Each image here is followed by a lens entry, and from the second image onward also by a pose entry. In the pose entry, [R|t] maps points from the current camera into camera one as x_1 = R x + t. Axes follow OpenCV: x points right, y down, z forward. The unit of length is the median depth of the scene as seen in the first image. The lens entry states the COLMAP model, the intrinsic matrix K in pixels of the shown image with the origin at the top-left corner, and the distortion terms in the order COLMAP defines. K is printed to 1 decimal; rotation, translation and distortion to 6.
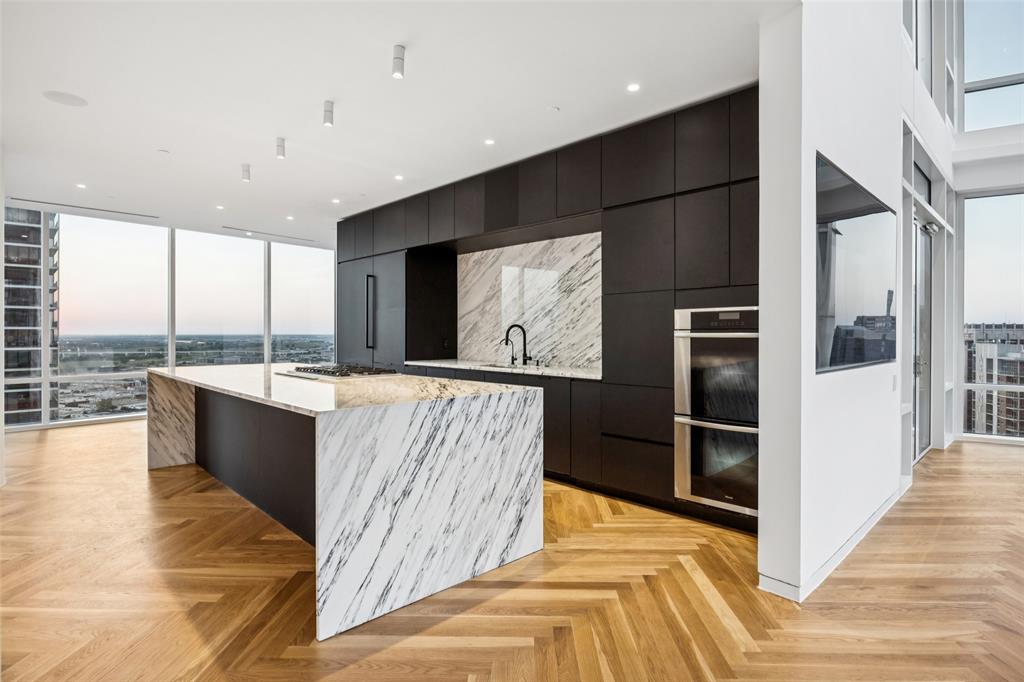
lens RADIAL K [[523.8, 0, 511.3], [0, 523.8, 336.2], [0, 0, 1]] dist [-0.006864, -0.001118]
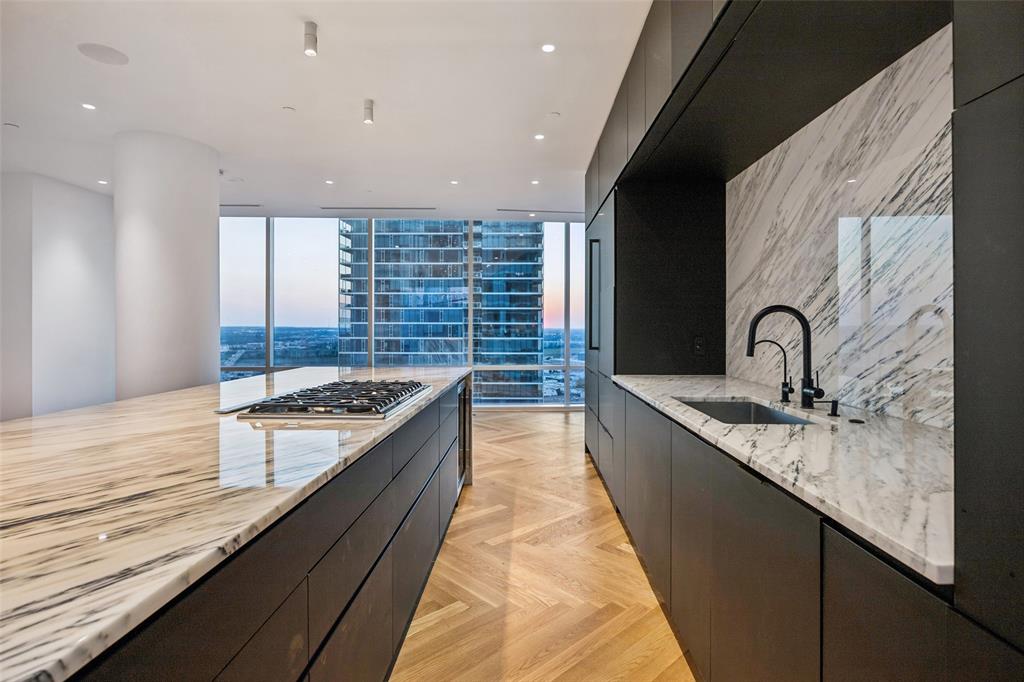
lens RADIAL K [[509.5, 0, 521.9], [0, 509.5, 325.6], [0, 0, 1]] dist [-0.001956, -0.000008]
pose [[0.711033, -0.001128, -0.703158, 0.149817], [-0.005115, 0.999964, -0.006776, -0.003381], [0.703140, 0.008415, 0.711002, 0.611525]]
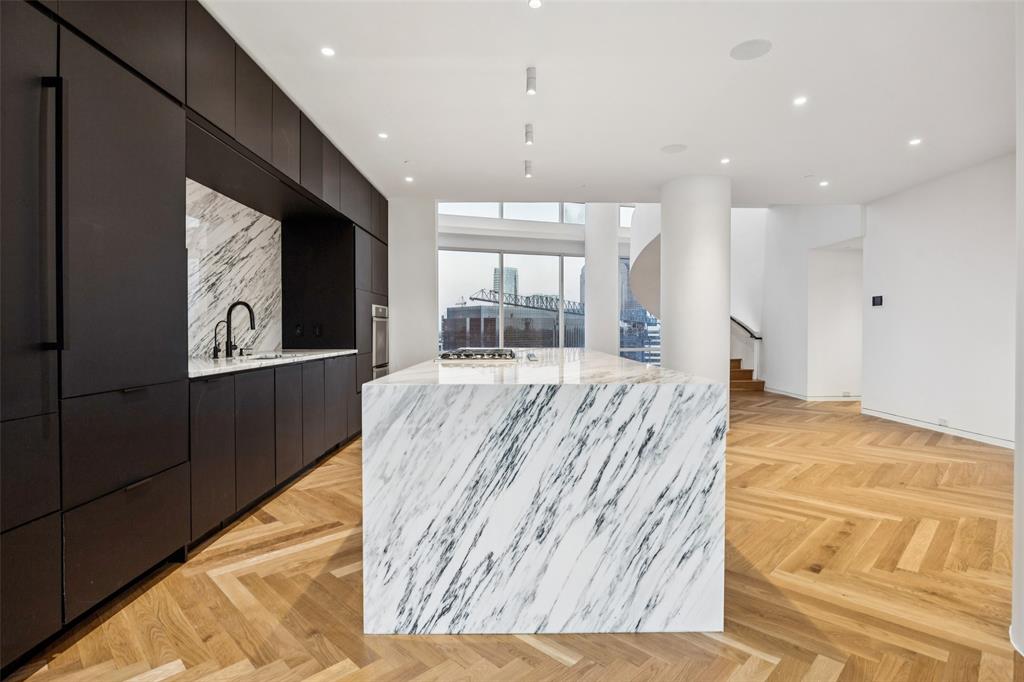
lens RADIAL K [[523.8, 0, 510.2], [0, 523.8, 336.4], [0, 0, 1]] dist [-0.006864, -0.001118]
pose [[-0.716958, -0.006714, 0.697084, -0.804068], [0.007251, 0.999828, 0.017087, 0.017696], [-0.697079, 0.017306, -0.716786, 1.317764]]
